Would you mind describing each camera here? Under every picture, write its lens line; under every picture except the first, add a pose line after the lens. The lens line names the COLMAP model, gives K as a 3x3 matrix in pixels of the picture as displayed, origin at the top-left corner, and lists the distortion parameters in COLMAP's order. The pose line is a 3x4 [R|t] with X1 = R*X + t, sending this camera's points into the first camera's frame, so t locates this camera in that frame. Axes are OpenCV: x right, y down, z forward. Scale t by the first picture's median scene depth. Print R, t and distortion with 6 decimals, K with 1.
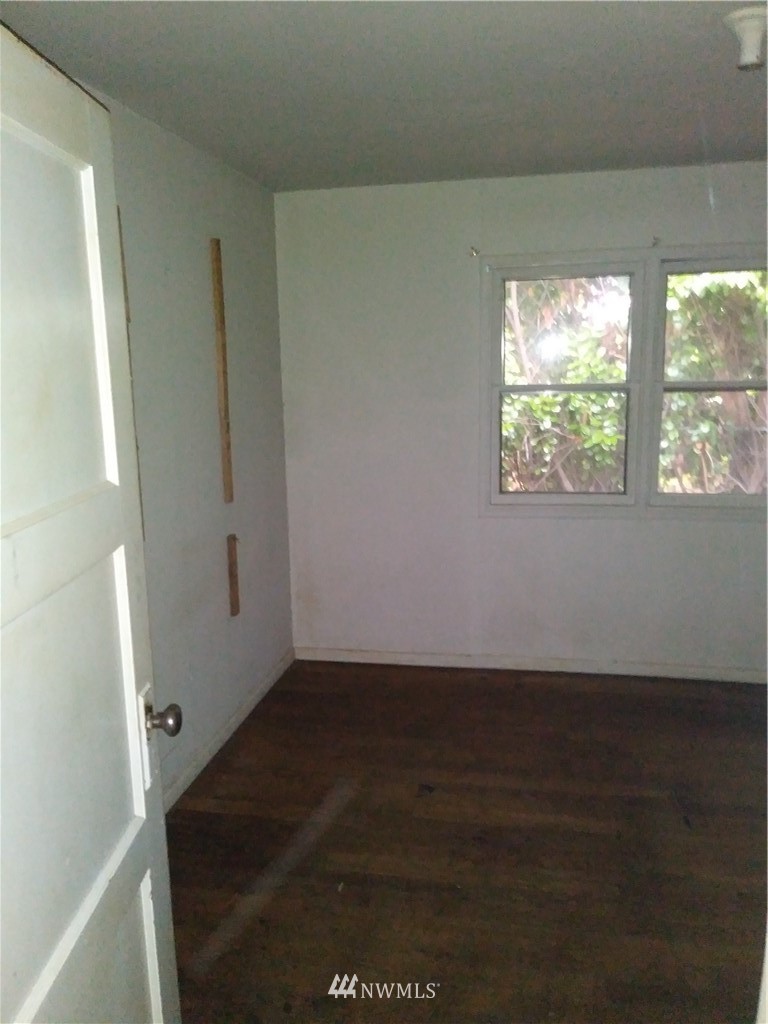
lens RADIAL K [[832.0, 0, 383.6], [0, 832.0, 516.6], [0, 0, 1]] dist [0.046439, -0.094132]
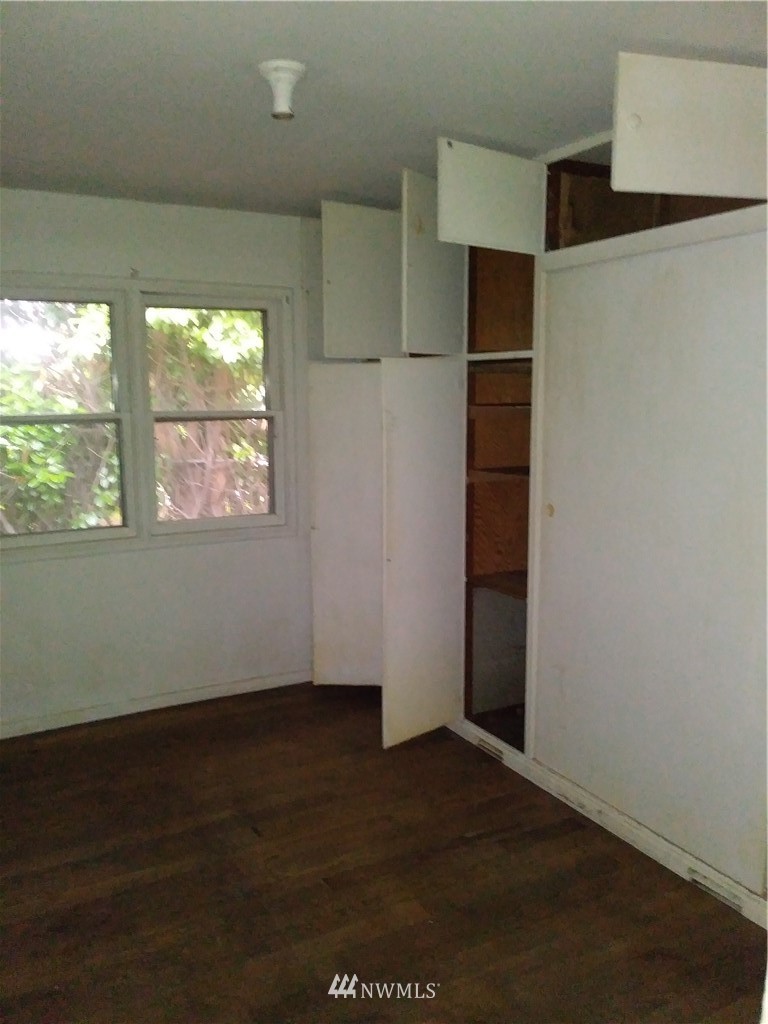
lens RADIAL K [[832.0, 0, 383.6], [0, 832.0, 516.6], [0, 0, 1]] dist [0.046439, -0.094132]
pose [[0.762136, -0.085334, 0.641769, -0.110103], [0.116188, 0.993210, -0.005915, 0.002448], [-0.636906, 0.079074, 0.766875, 0.059803]]
